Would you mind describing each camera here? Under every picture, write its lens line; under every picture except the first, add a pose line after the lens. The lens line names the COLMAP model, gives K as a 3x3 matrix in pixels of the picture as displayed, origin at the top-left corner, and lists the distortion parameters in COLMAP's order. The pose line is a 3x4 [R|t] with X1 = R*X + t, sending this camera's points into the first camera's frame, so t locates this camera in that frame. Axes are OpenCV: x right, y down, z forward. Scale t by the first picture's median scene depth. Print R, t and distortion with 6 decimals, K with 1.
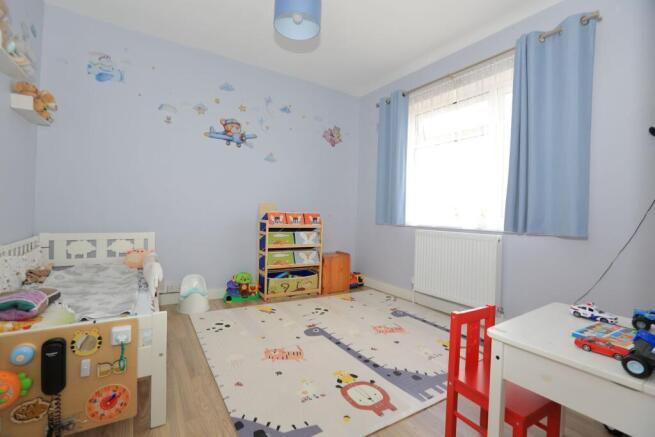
lens RADIAL K [[297.5, 0, 328.5], [0, 297.5, 213.1], [0, 0, 1]] dist [-0.055973, 0.021077]
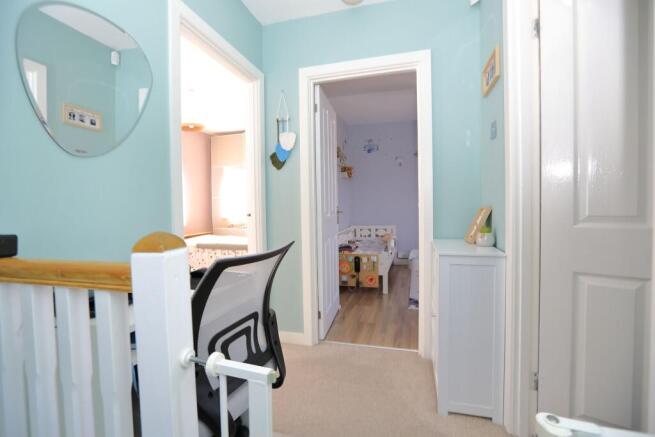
lens RADIAL K [[297.5, 0, 328.5], [0, 297.5, 213.1], [0, 0, 1]] dist [-0.055973, 0.021077]
pose [[0.659753, -0.022407, -0.751148, 0.643230], [0.038995, 0.999230, 0.004443, -0.046424], [0.750470, -0.032222, 0.660119, -0.681160]]
